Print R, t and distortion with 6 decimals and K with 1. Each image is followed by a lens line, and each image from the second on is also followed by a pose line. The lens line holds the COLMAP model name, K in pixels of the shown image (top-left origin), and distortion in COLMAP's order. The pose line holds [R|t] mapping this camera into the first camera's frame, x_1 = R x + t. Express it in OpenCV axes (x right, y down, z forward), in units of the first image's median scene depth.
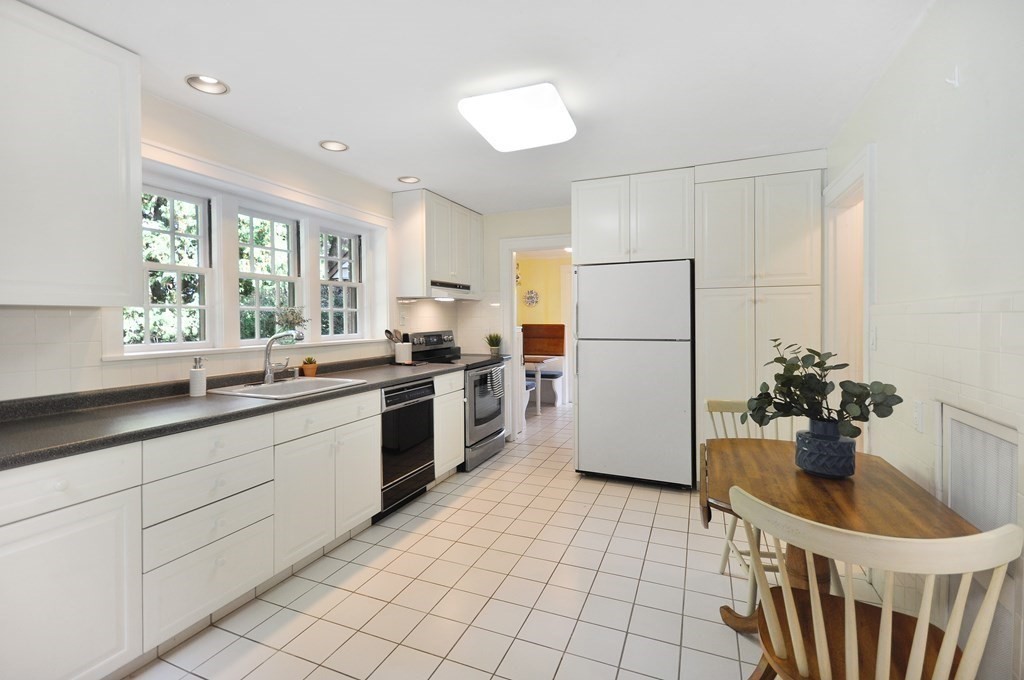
lens RADIAL K [[450.6, 0, 511.1], [0, 450.6, 324.3], [0, 0, 1]] dist [0.002063, 0.000204]
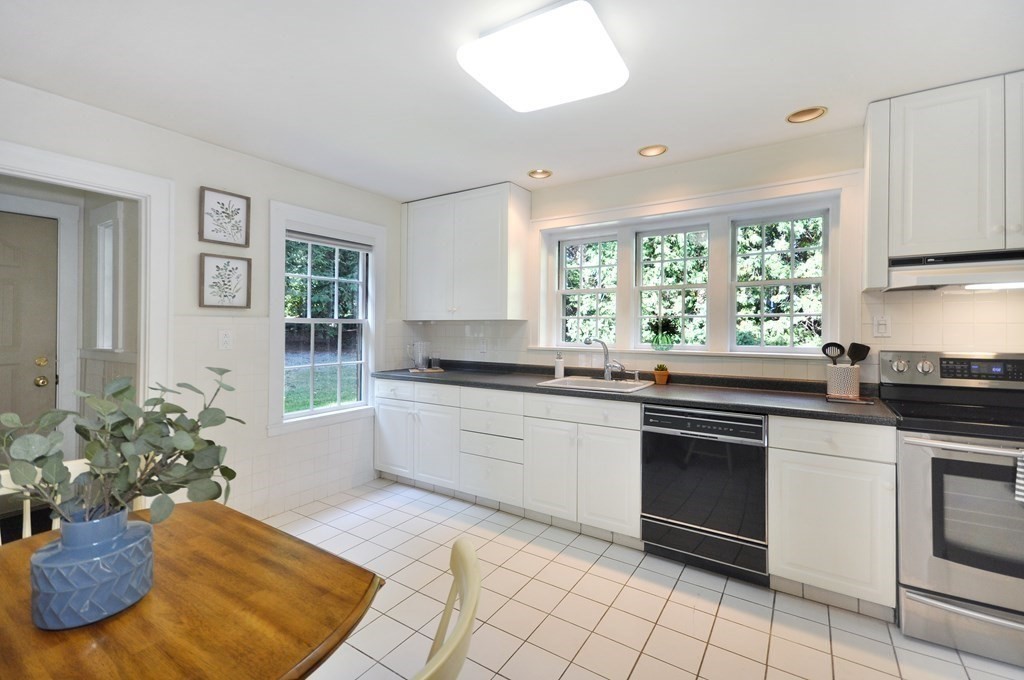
lens RADIAL K [[450.6, 0, 511.1], [0, 450.6, 324.3], [0, 0, 1]] dist [0.002063, 0.000204]
pose [[-0.188398, -0.002482, -0.982090, 0.649392], [-0.010766, 0.999942, -0.000462, -0.013582], [0.982034, 0.010487, -0.188414, 0.907772]]
